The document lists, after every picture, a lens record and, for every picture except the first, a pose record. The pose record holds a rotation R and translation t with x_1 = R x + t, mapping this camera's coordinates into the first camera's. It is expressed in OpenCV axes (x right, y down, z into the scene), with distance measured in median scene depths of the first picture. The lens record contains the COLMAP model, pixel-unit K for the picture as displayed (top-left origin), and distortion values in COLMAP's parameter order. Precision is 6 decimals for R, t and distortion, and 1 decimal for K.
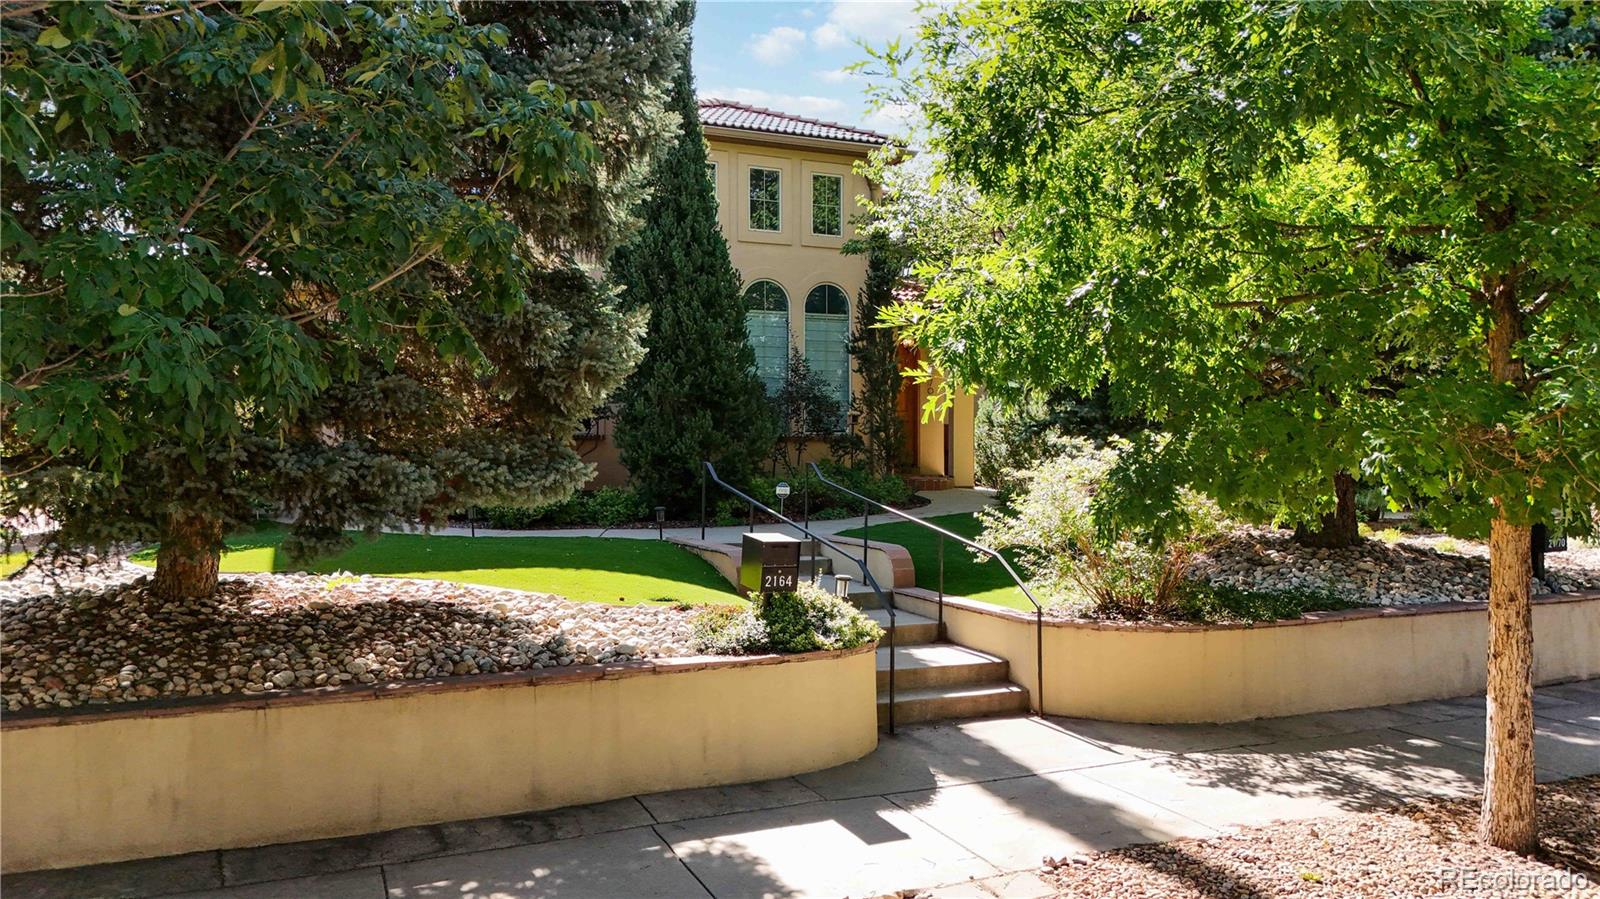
lens RADIAL K [[1154.7, 0, 800.0], [0, 1154.7, 449.5], [0, 0, 1]] dist [0.121041, -0.168995]
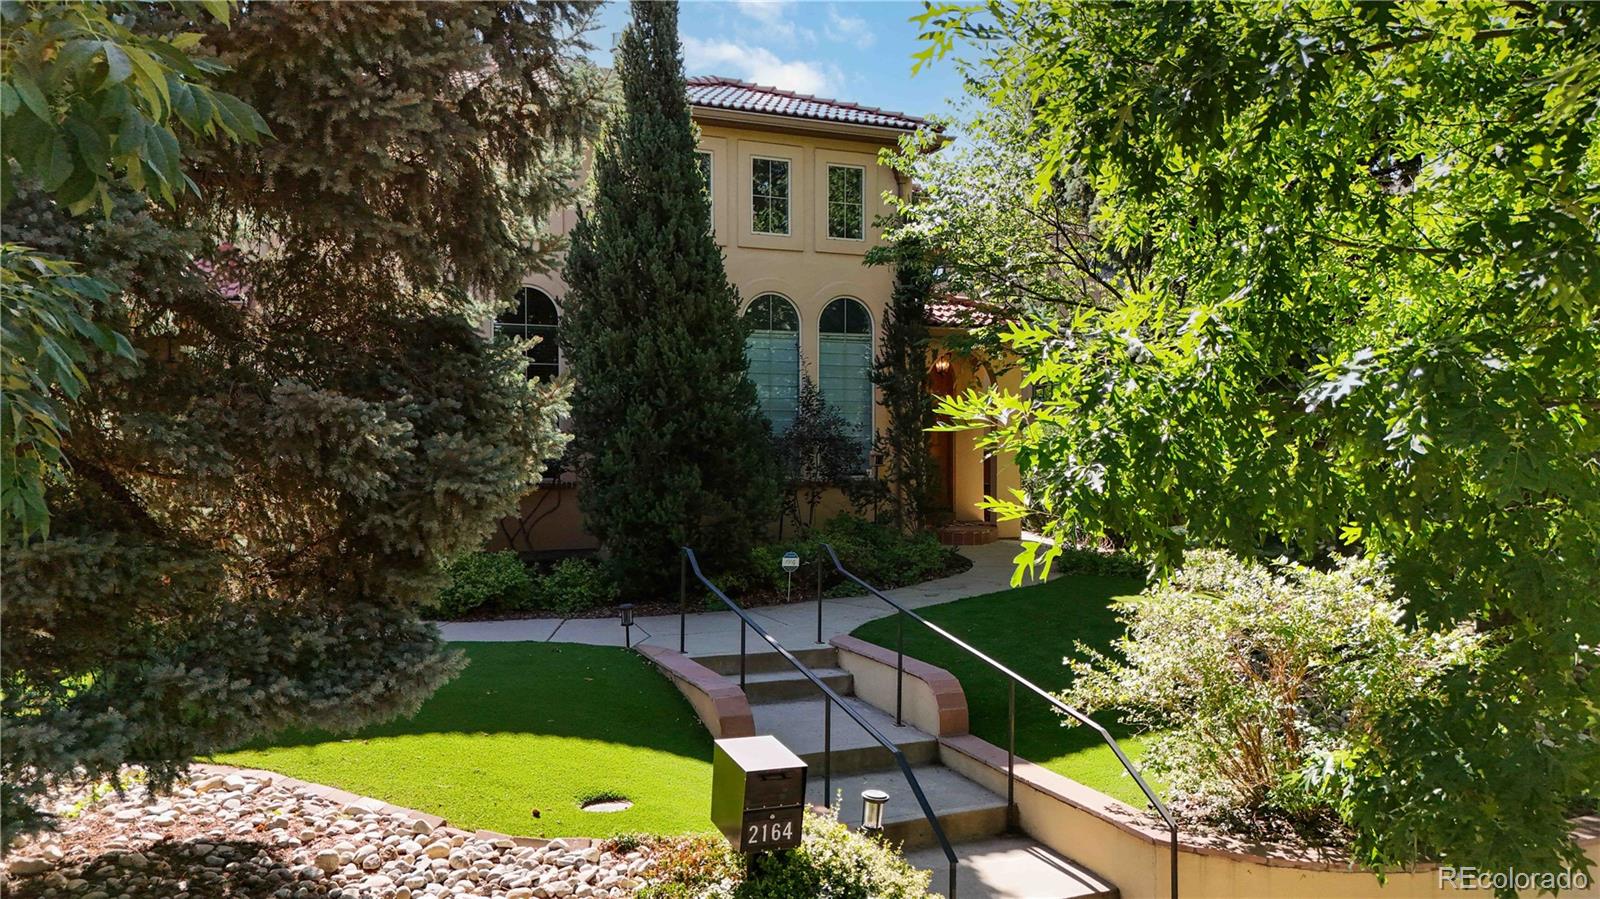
lens RADIAL K [[1154.7, 0, 800.0], [0, 1154.7, 449.5], [0, 0, 1]] dist [0.121041, -0.168995]
pose [[0.999898, 0.000404, -0.014273, 0.002941], [-0.000299, 0.999973, 0.007396, -0.047648], [0.014276, -0.007391, 0.999871, 0.199631]]
